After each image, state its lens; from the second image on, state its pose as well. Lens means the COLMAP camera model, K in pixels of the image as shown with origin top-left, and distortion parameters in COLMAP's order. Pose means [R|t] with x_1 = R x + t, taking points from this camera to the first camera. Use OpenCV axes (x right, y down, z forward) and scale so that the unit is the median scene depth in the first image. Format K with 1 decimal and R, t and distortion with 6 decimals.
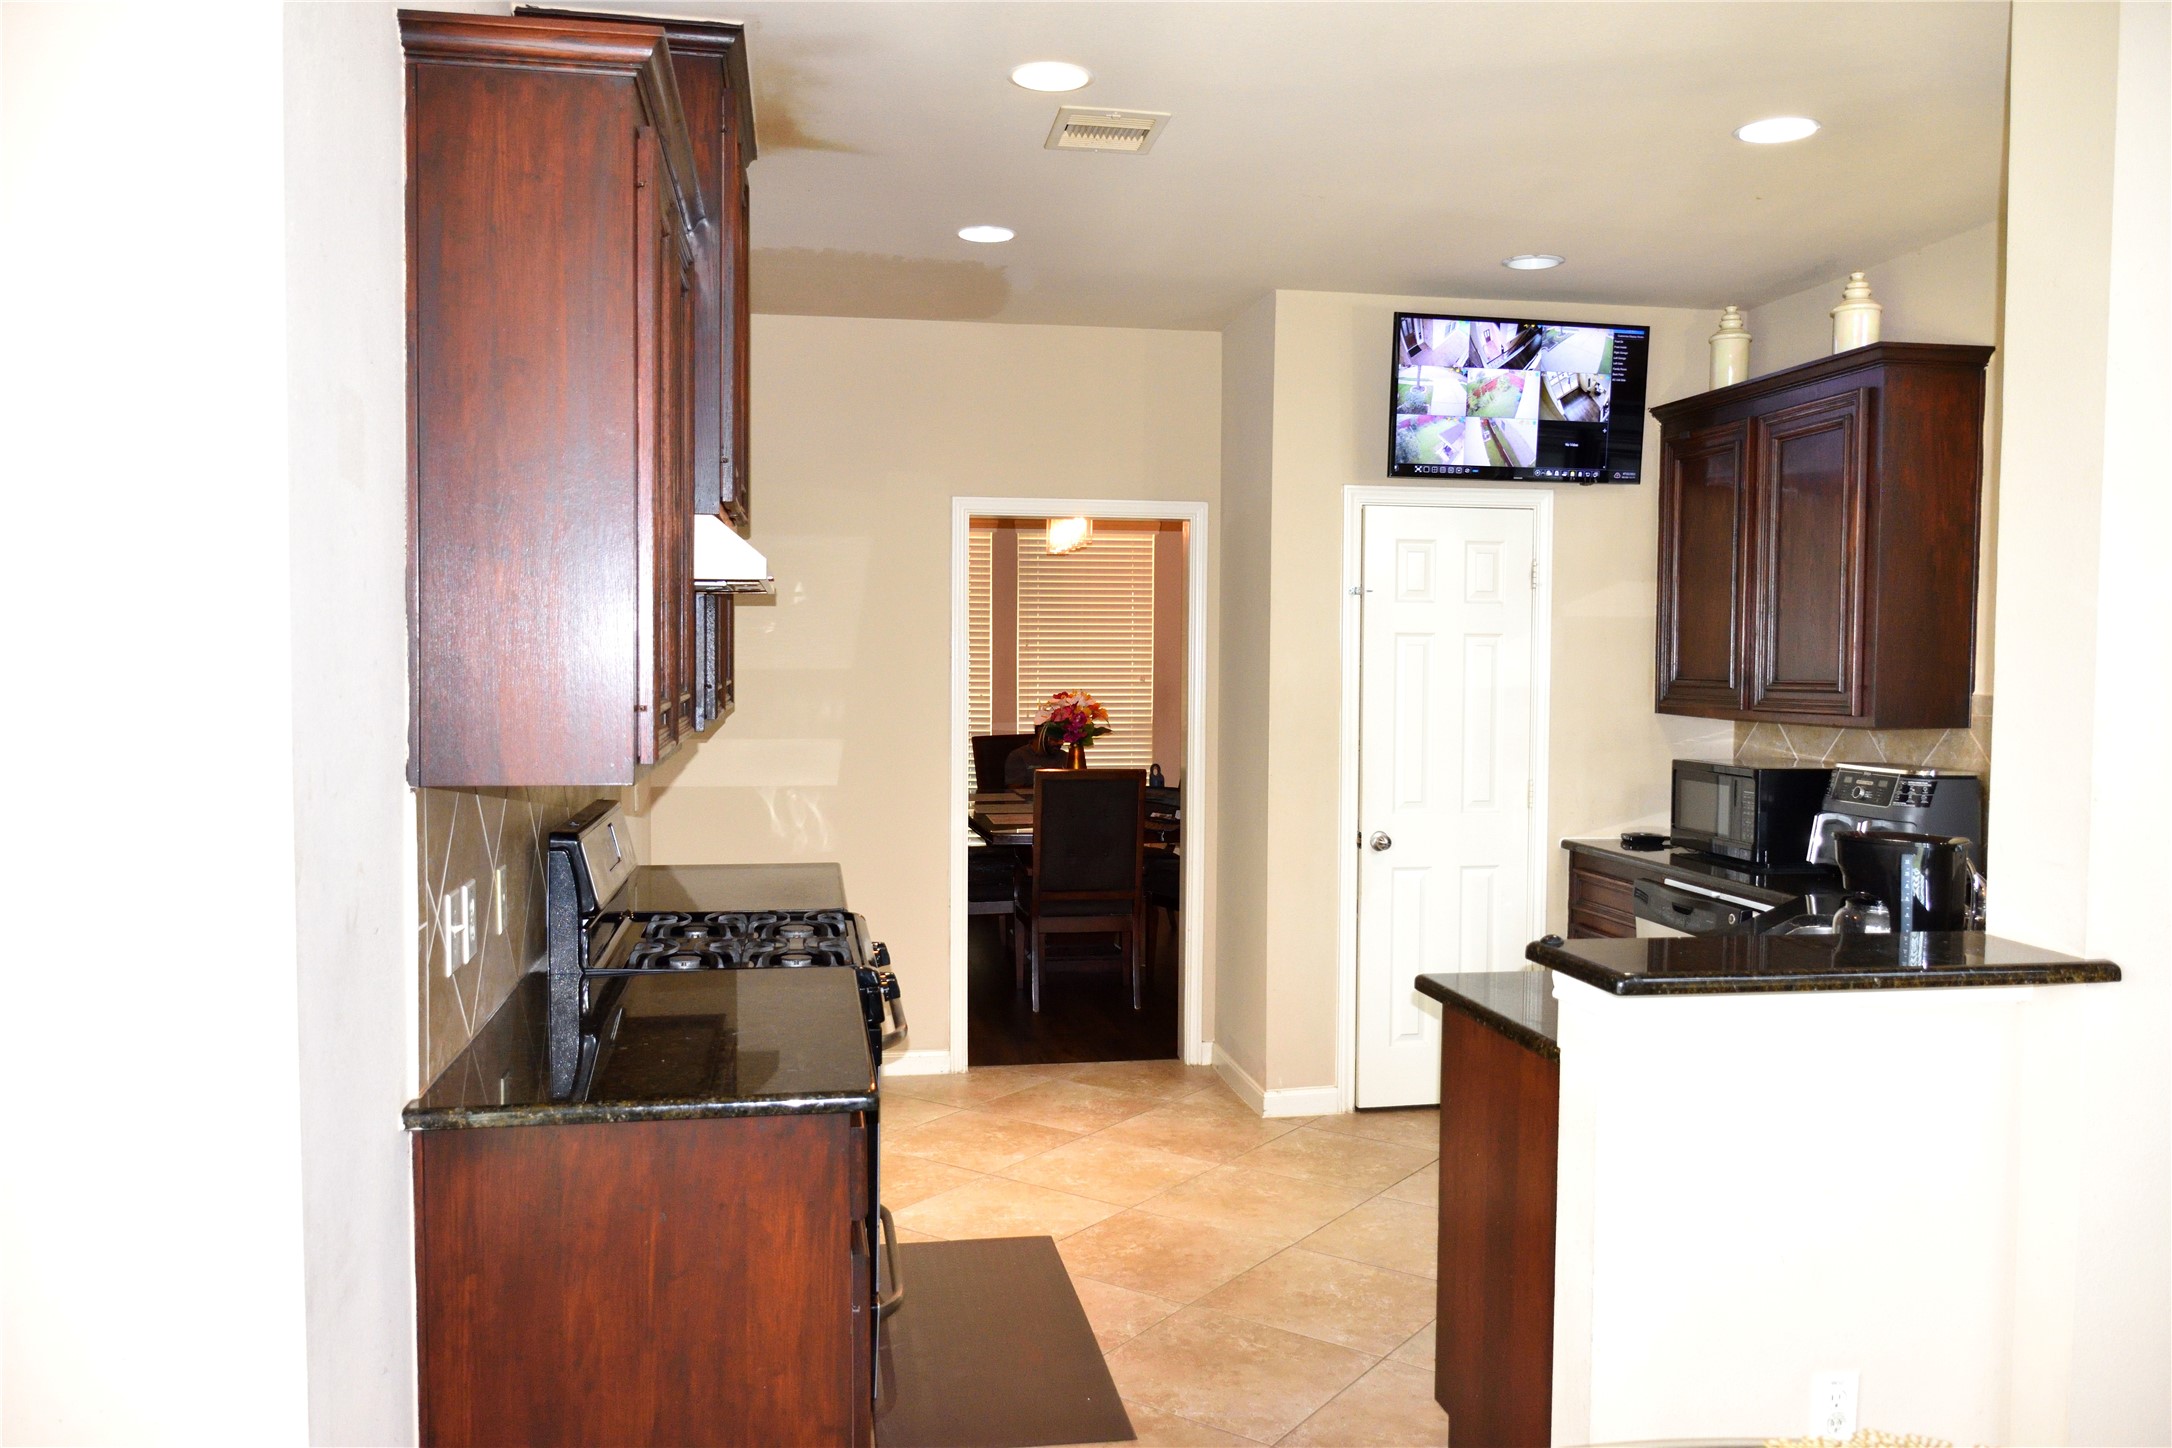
lens RADIAL K [[1693.8, 0, 1096.1], [0, 1693.8, 724.1], [0, 0, 1]] dist [-0.006229, 0.020087]
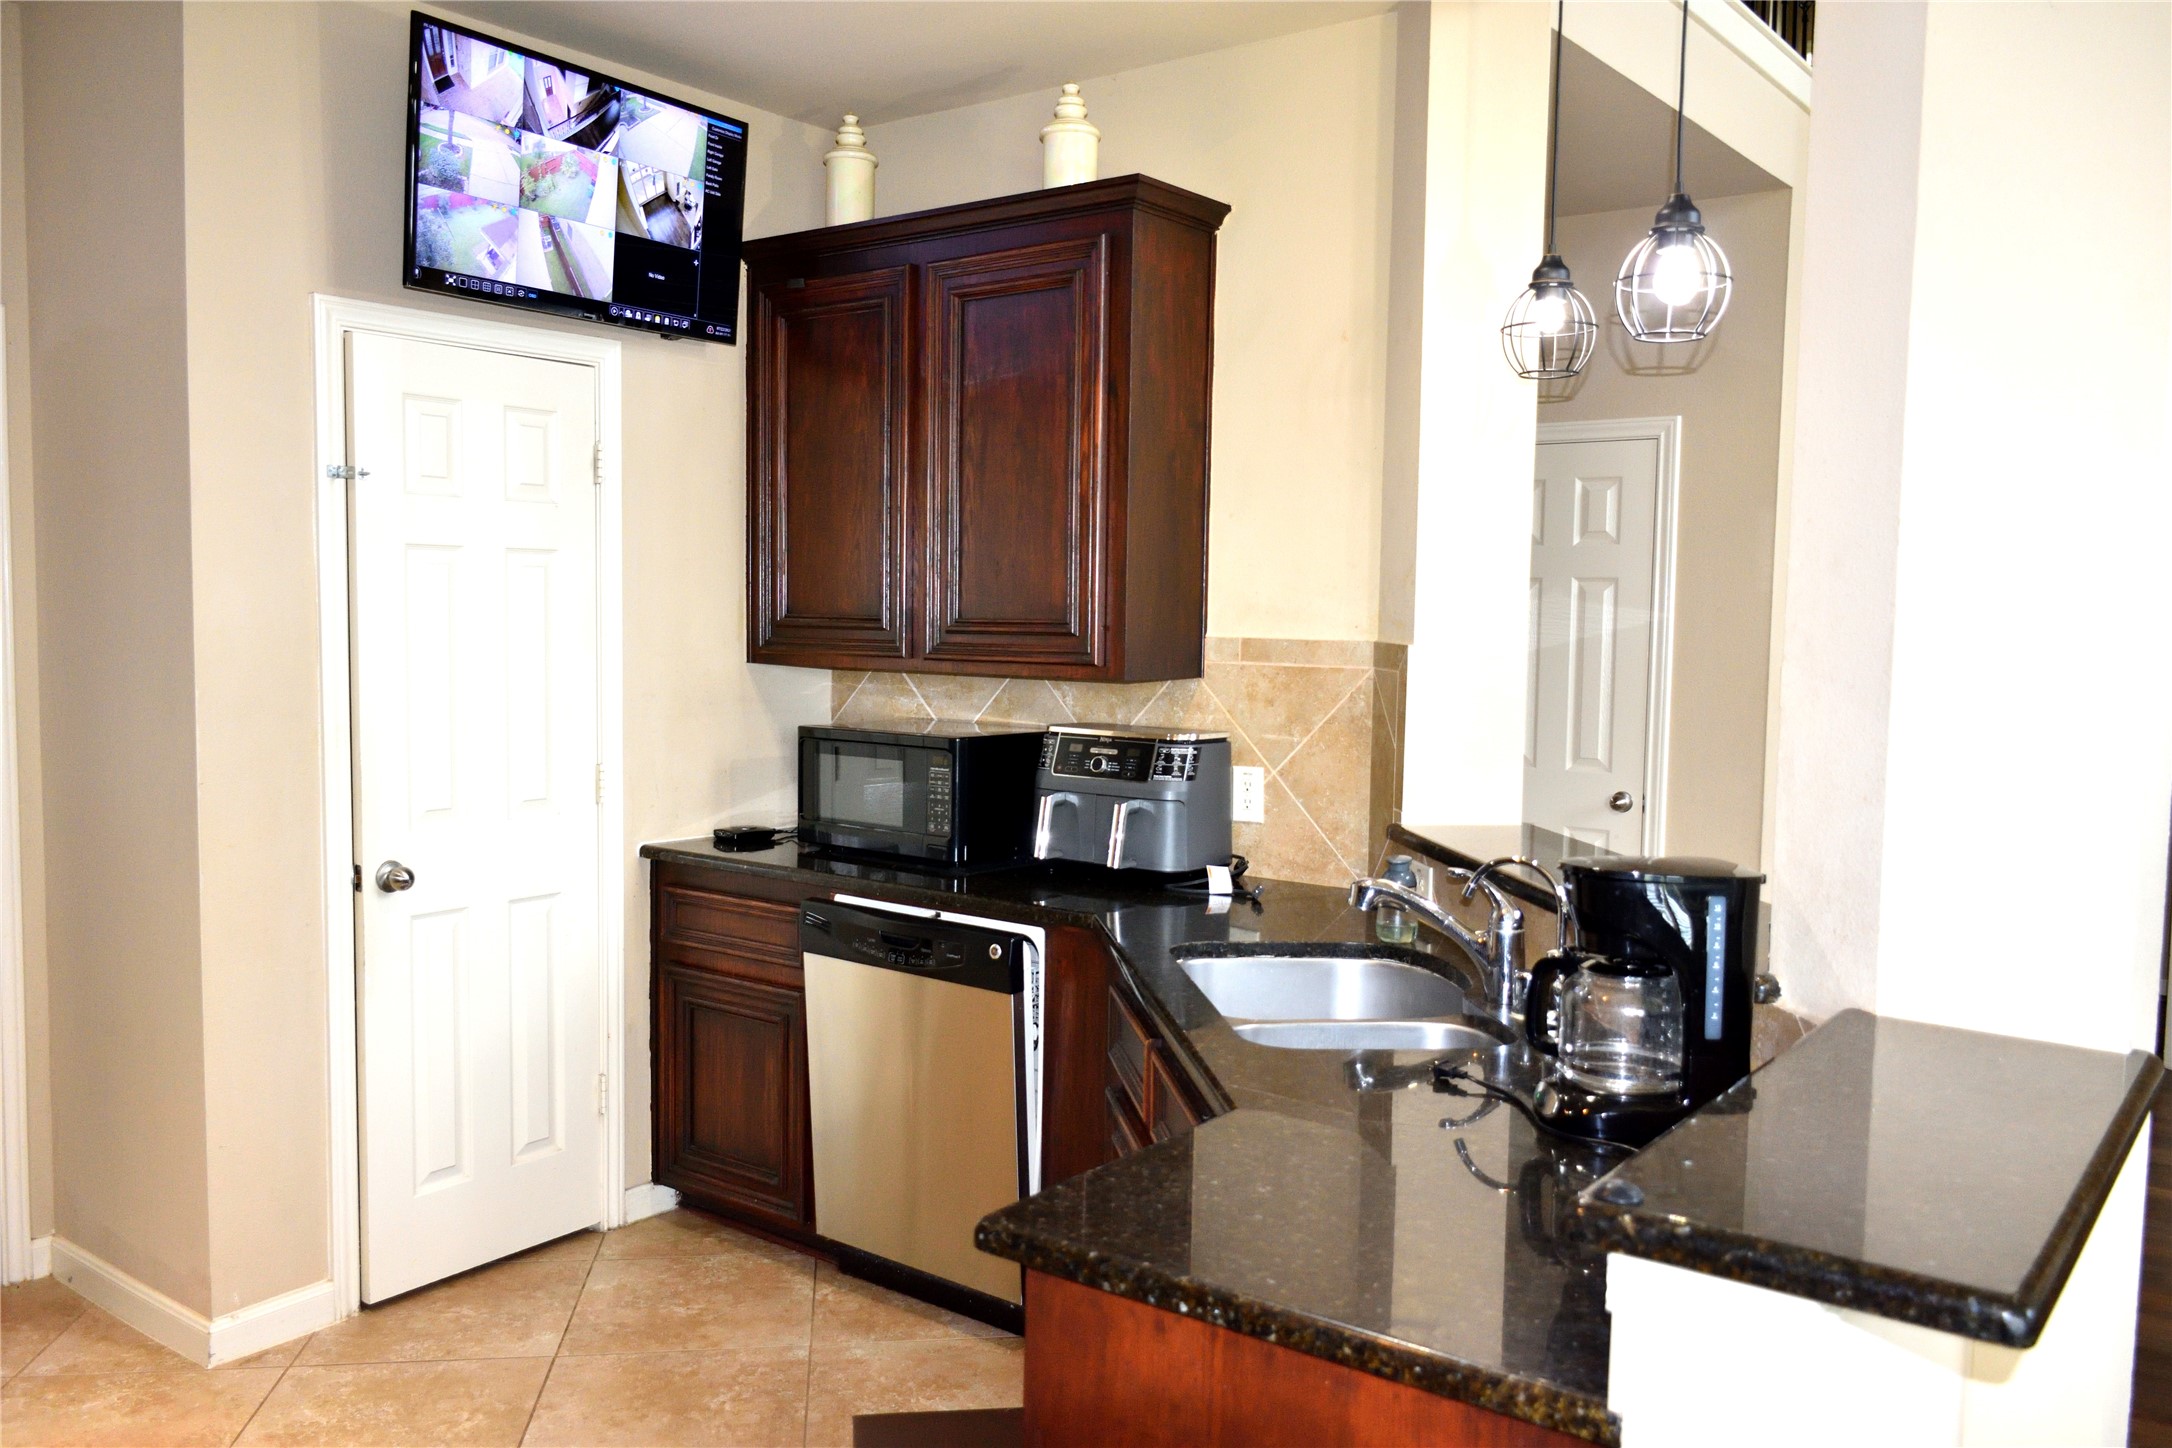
lens RADIAL K [[1693.8, 0, 1065.3], [0, 1693.8, 727.3], [0, 0, 1]] dist [-0.006229, 0.020087]
pose [[0.734922, -0.045665, 0.676613, -0.072368], [0.017238, 0.998666, 0.048677, -0.012553], [-0.677933, -0.024110, 0.734728, 0.383017]]
